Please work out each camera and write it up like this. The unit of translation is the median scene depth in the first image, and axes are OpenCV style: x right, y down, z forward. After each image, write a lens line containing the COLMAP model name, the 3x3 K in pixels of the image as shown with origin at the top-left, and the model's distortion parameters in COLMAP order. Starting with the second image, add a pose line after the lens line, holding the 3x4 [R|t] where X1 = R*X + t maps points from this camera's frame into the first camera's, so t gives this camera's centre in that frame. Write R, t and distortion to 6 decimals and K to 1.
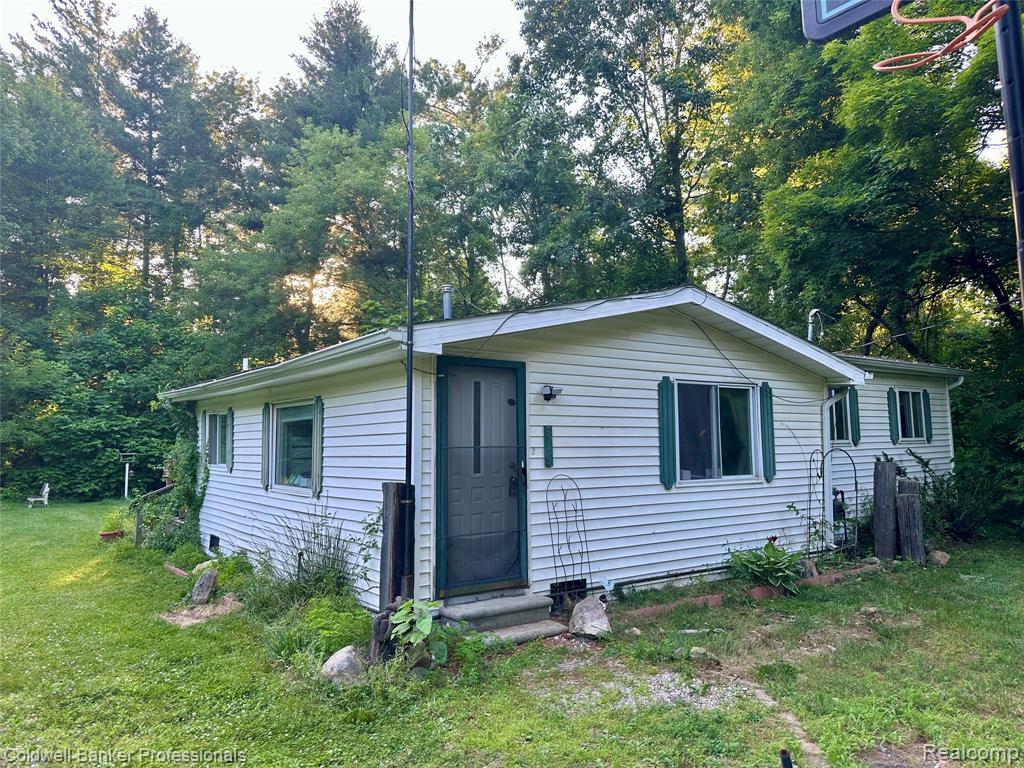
lens RADIAL K [[735.9, 0, 512.0], [0, 735.9, 384.0], [0, 0, 1]] dist [0.002405, -0.000928]
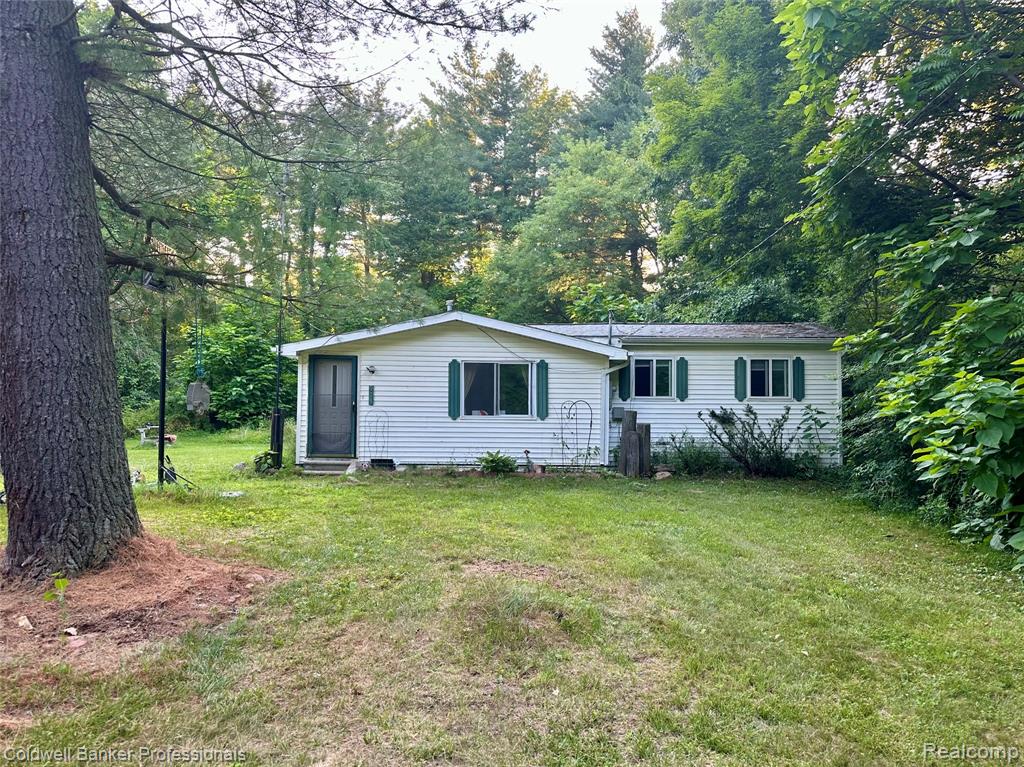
lens RADIAL K [[735.9, 0, 512.0], [0, 735.9, 383.5], [0, 0, 1]] dist [0.002405, -0.000928]
pose [[0.858821, -0.005567, -0.512246, 1.294989], [0.026874, 0.999054, 0.034198, -0.009064], [0.511571, -0.043137, 0.858158, -0.528435]]
